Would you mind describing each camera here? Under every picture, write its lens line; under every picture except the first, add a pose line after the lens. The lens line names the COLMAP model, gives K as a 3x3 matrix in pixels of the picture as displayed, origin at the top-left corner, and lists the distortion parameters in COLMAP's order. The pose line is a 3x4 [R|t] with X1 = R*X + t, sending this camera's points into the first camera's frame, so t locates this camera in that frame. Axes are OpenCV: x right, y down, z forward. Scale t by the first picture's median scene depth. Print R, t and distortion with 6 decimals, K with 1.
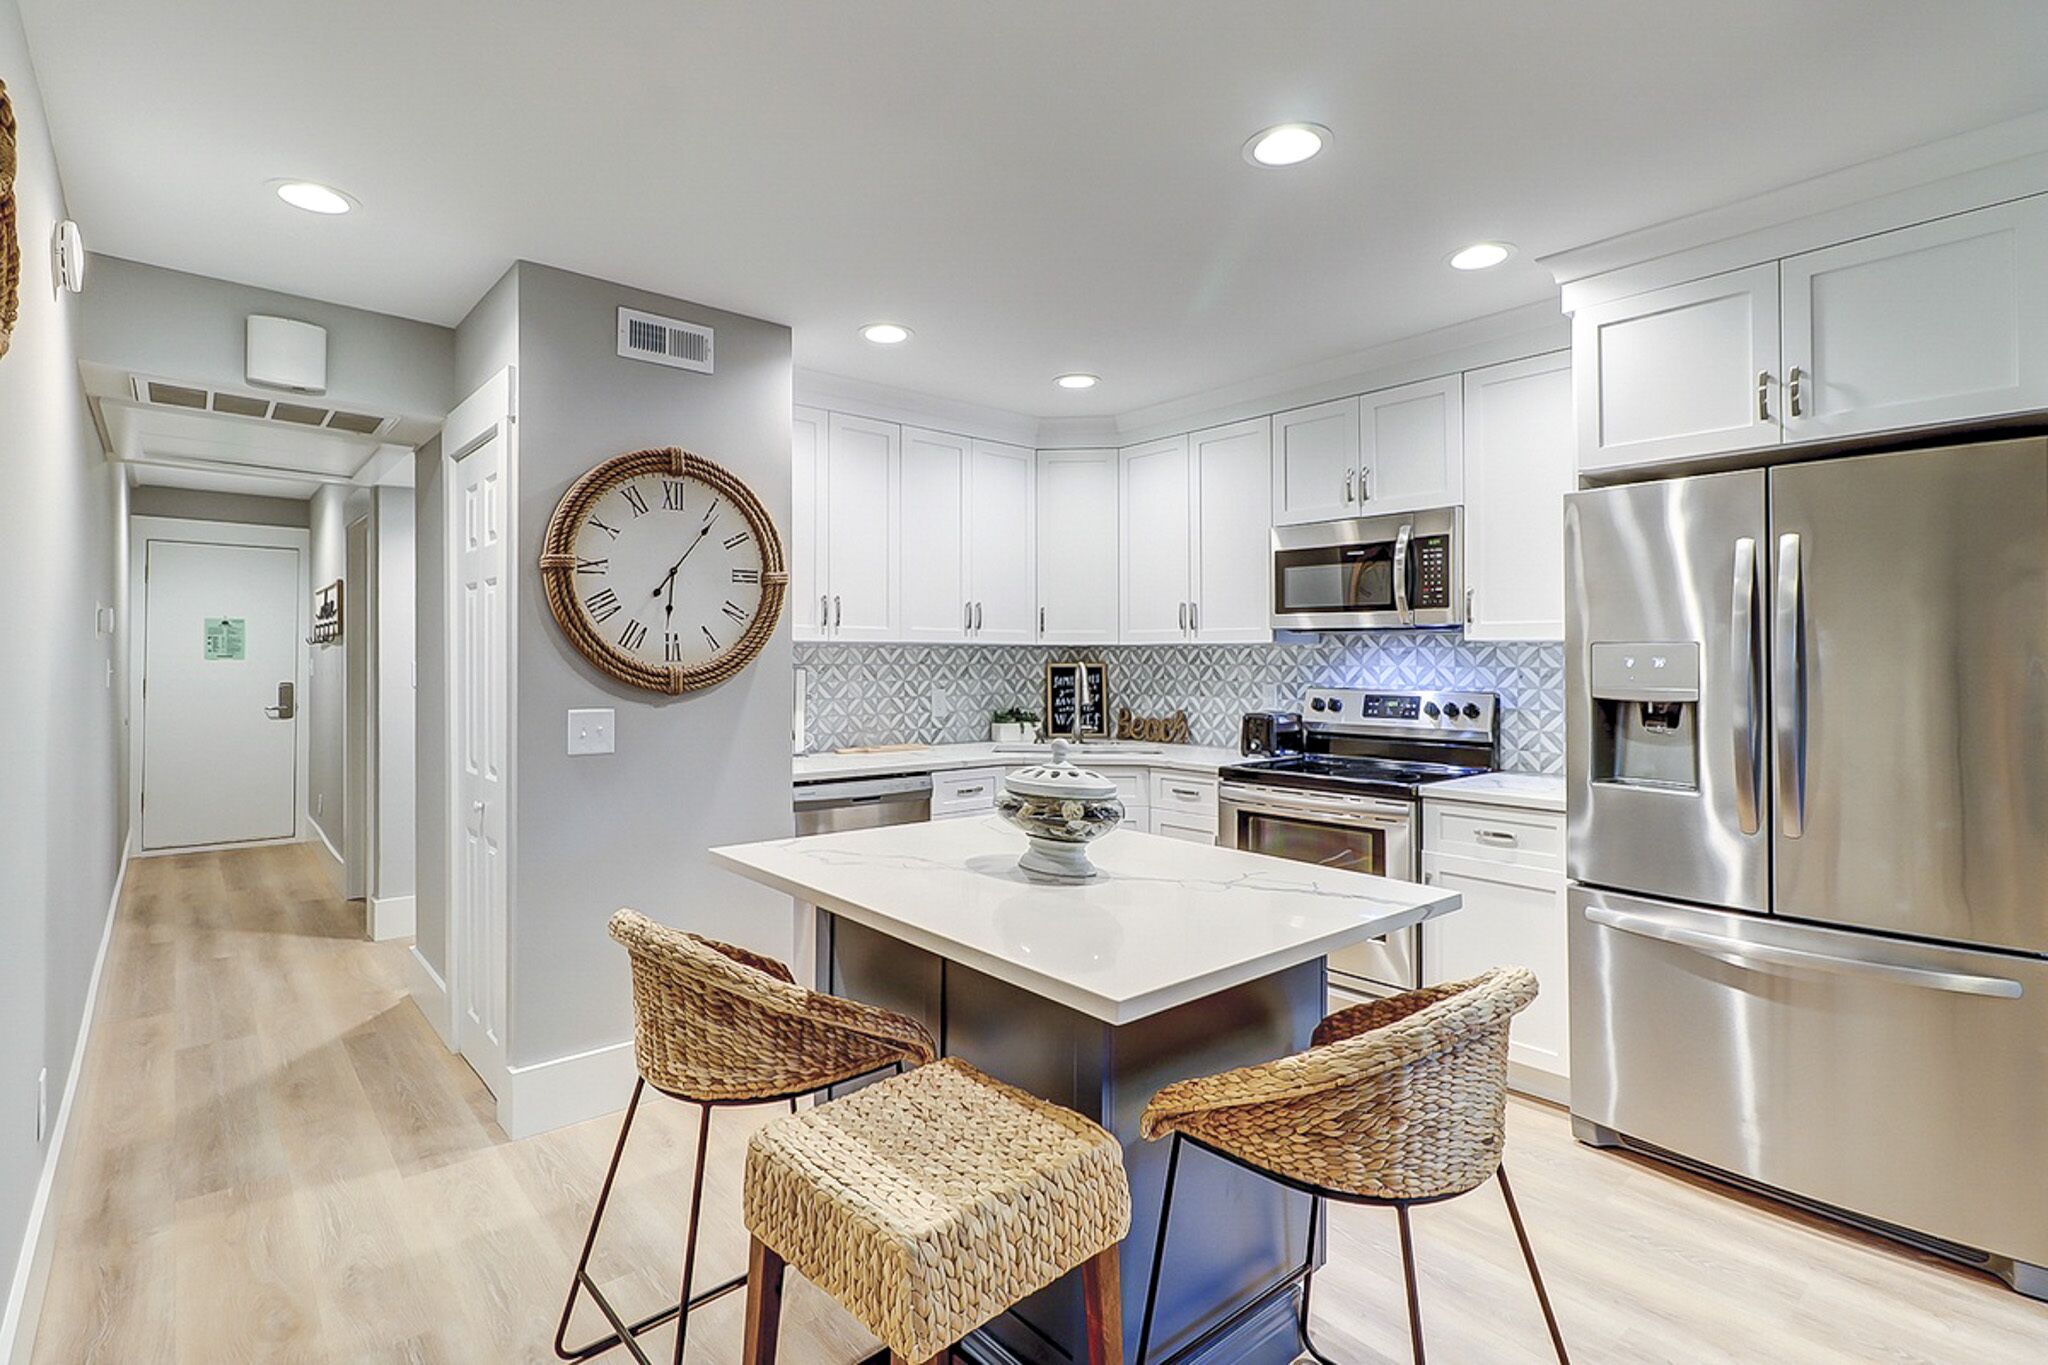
lens RADIAL K [[981.2, 0, 988.1], [0, 981.2, 651.5], [0, 0, 1]] dist [-0.001655, 0.004307]
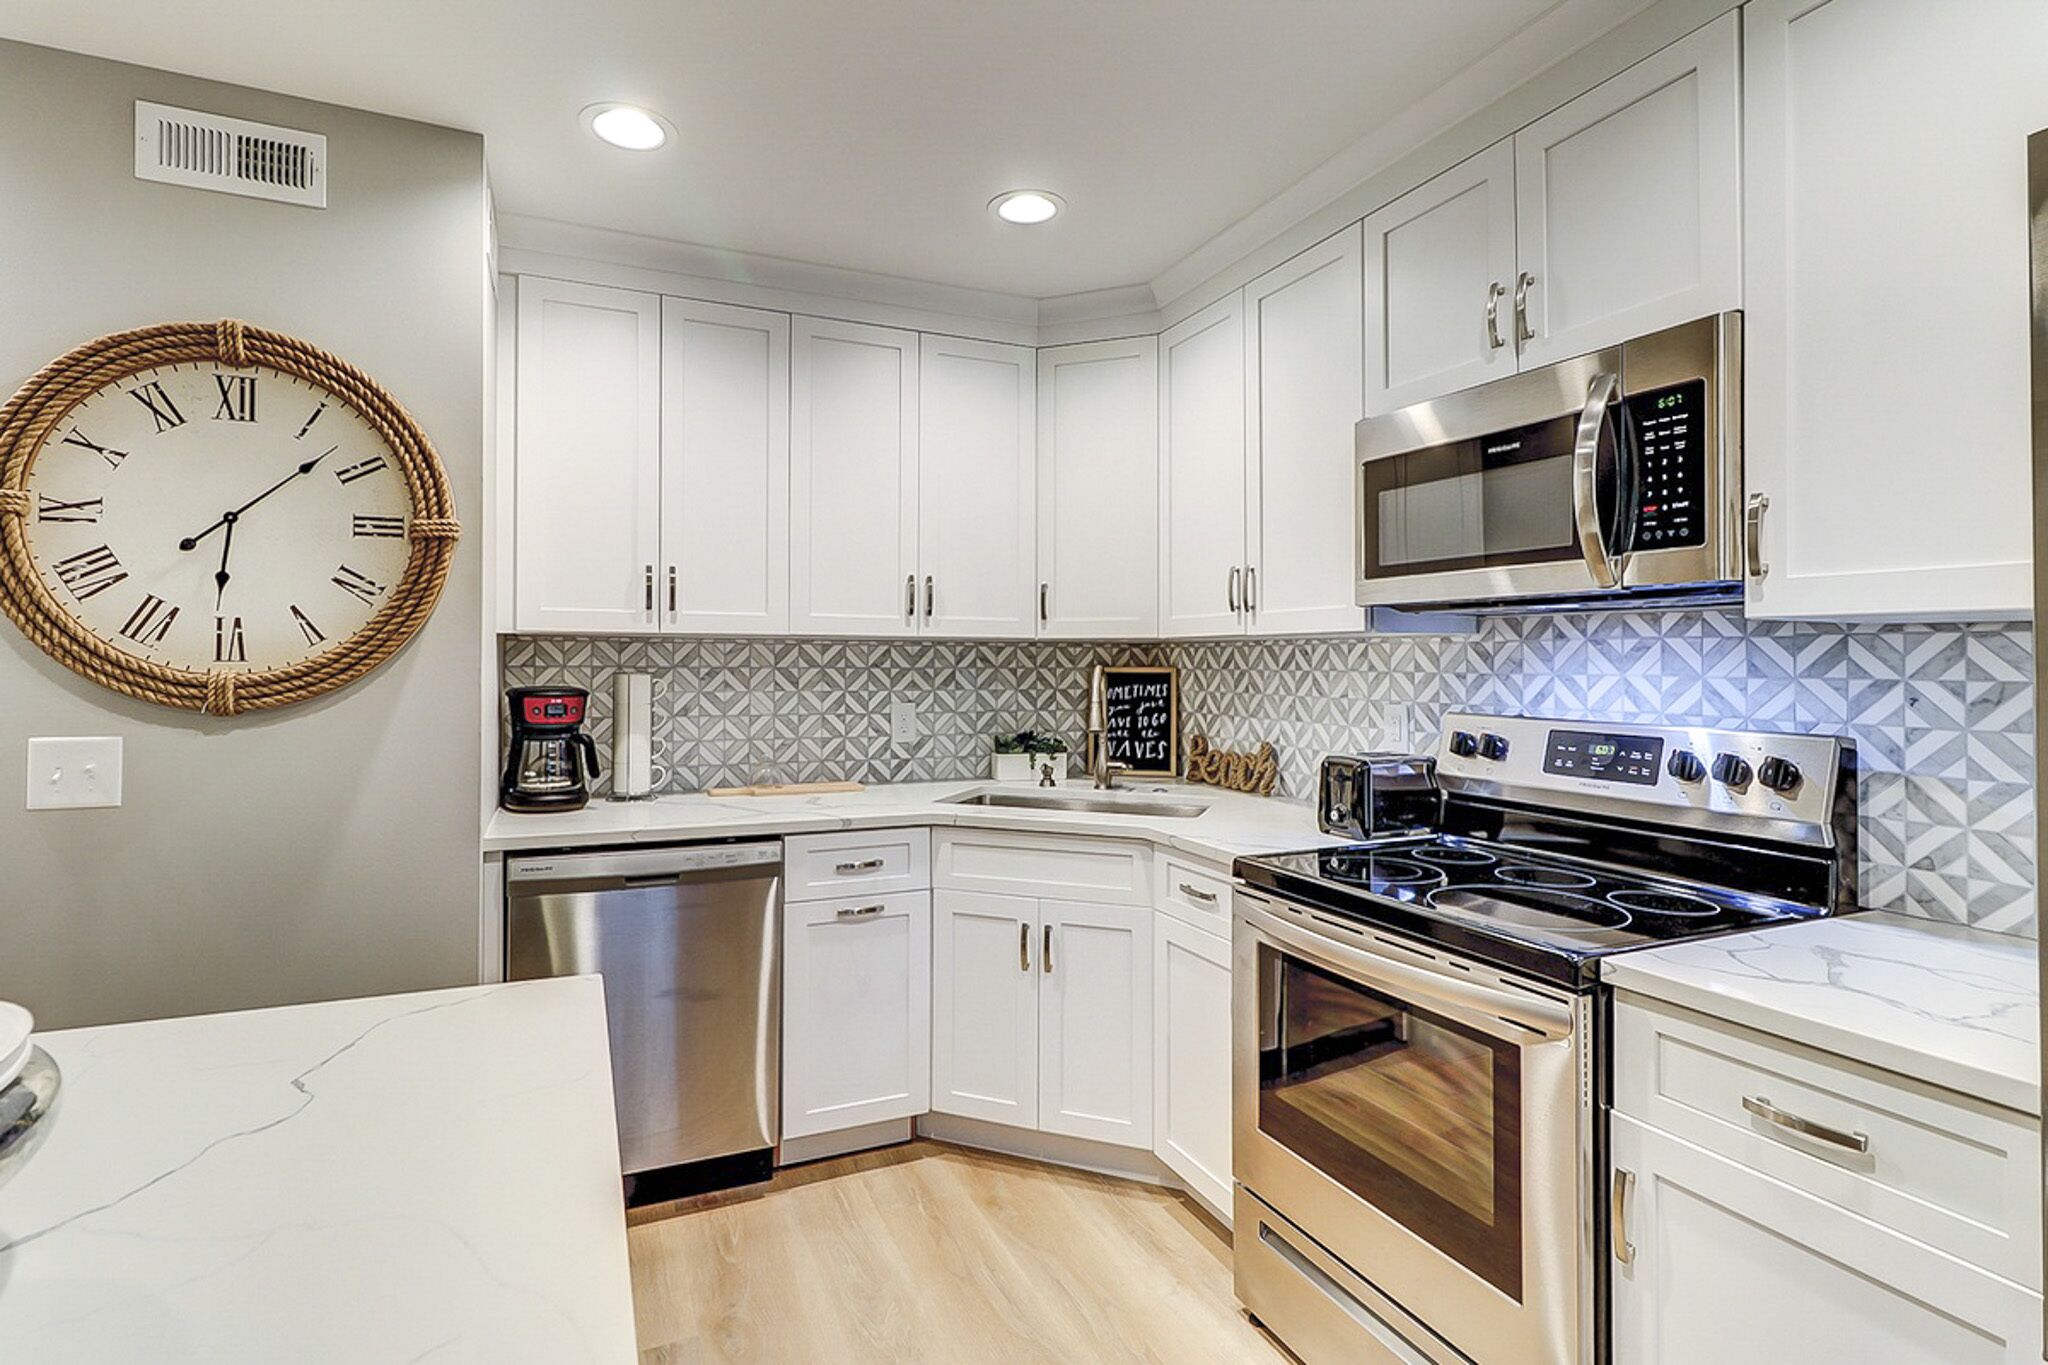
lens RADIAL K [[981.2, 0, 988.1], [0, 981.2, 651.5], [0, 0, 1]] dist [-0.001655, 0.004307]
pose [[0.956408, -0.000902, -0.292033, 0.243771], [0.000140, 0.999997, -0.002633, 0.003915], [0.292034, 0.002477, 0.956405, 0.404935]]
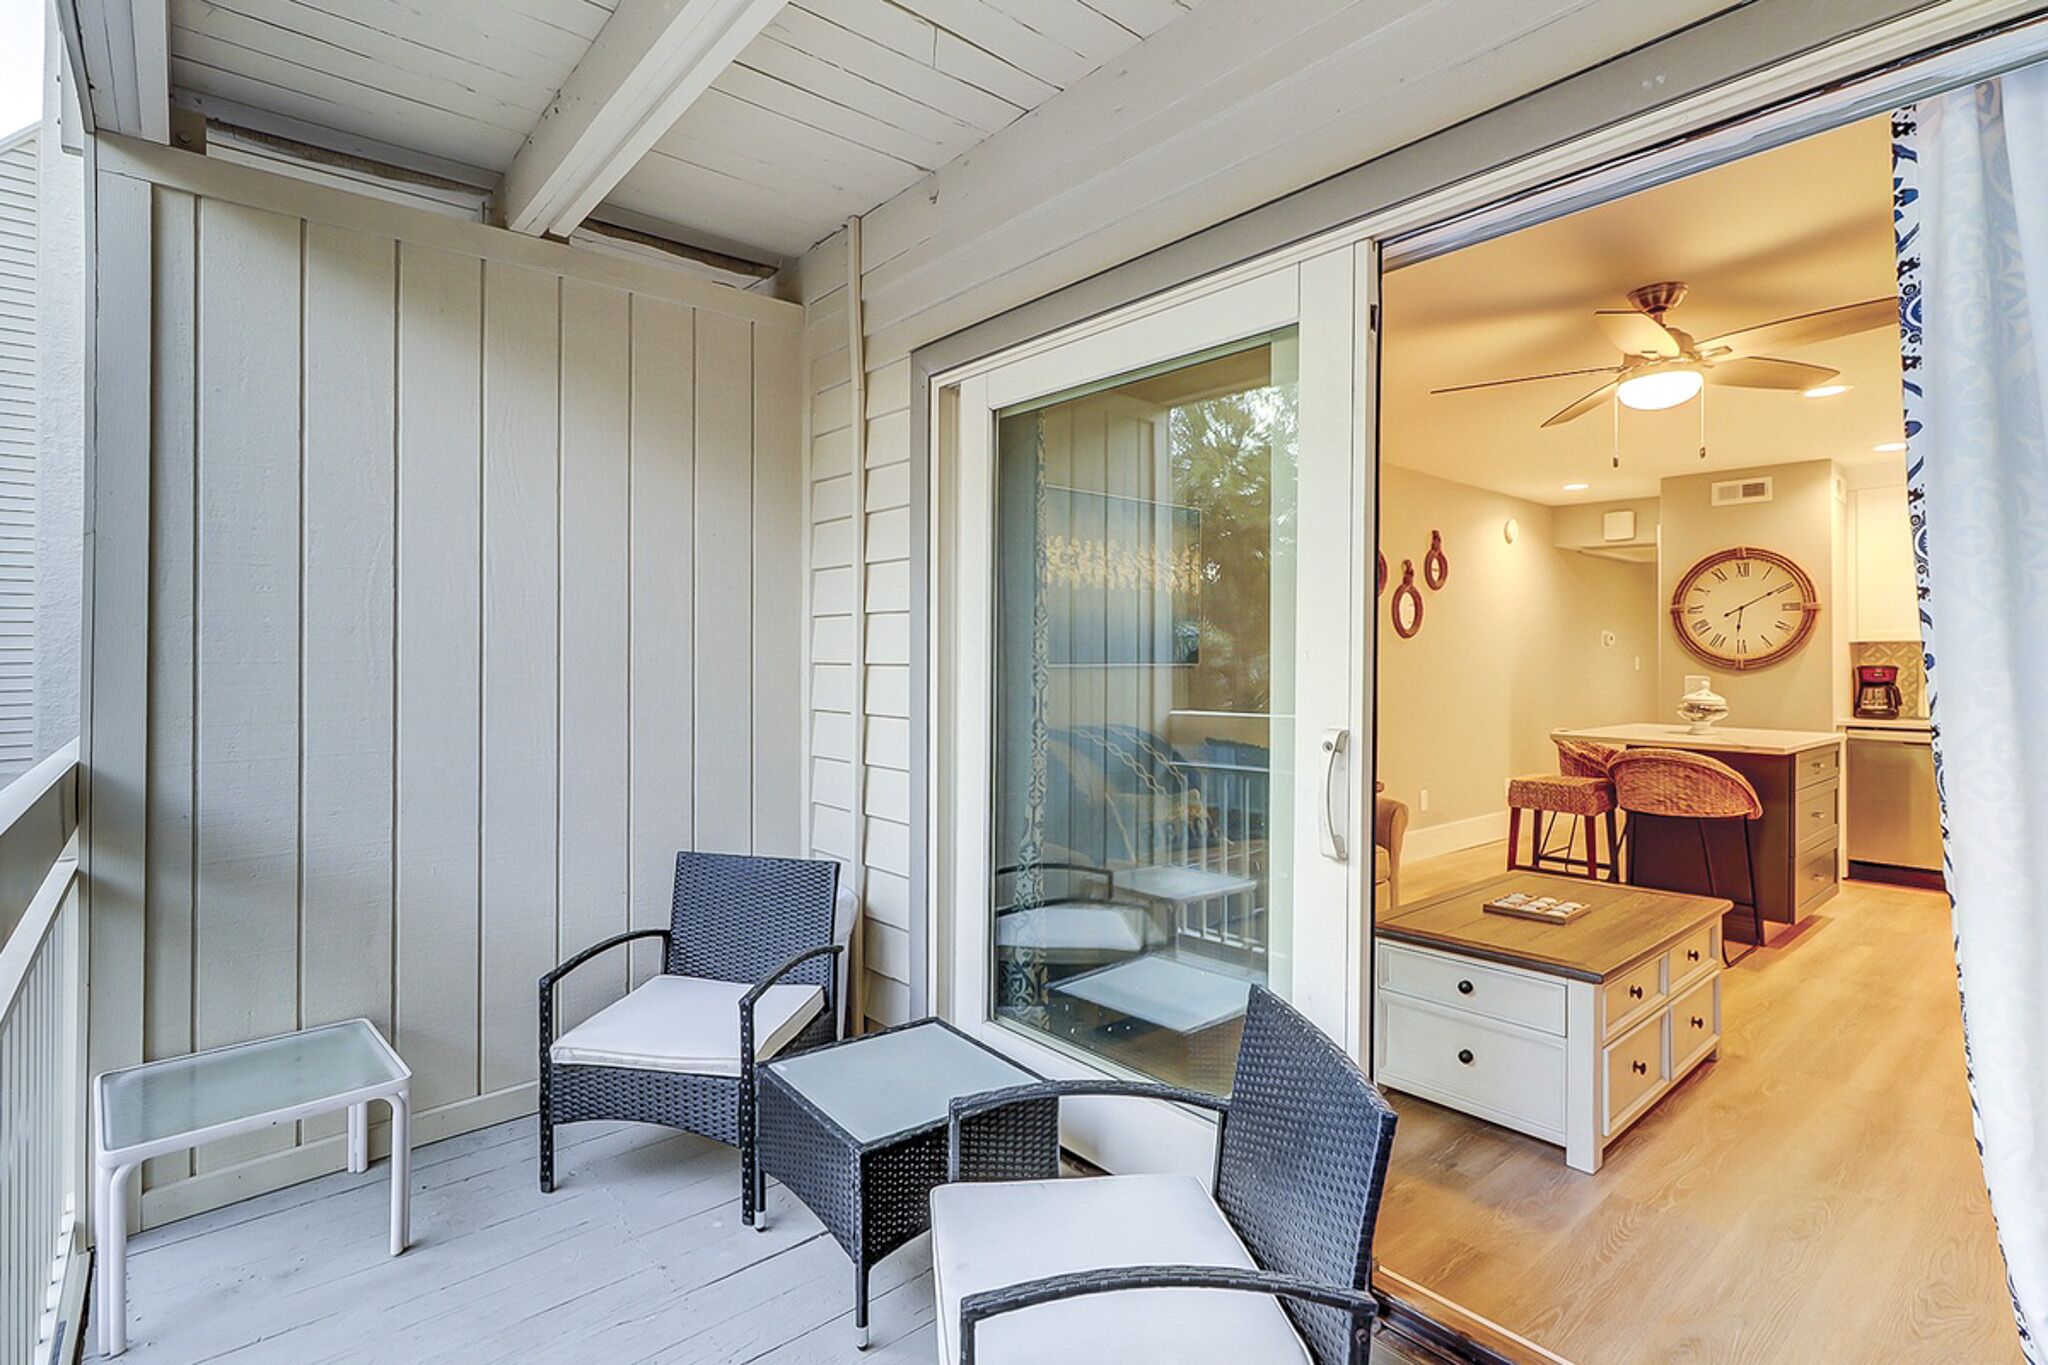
lens RADIAL K [[982.9, 0, 1036.3], [0, 982.9, 660.1], [0, 0, 1]] dist [0.001092, 0.001106]
pose [[0.016699, -0.001627, -0.999859, 1.225770], [0.005348, 0.999985, -0.001538, 0.013719], [0.999846, -0.005322, 0.016708, -0.340451]]
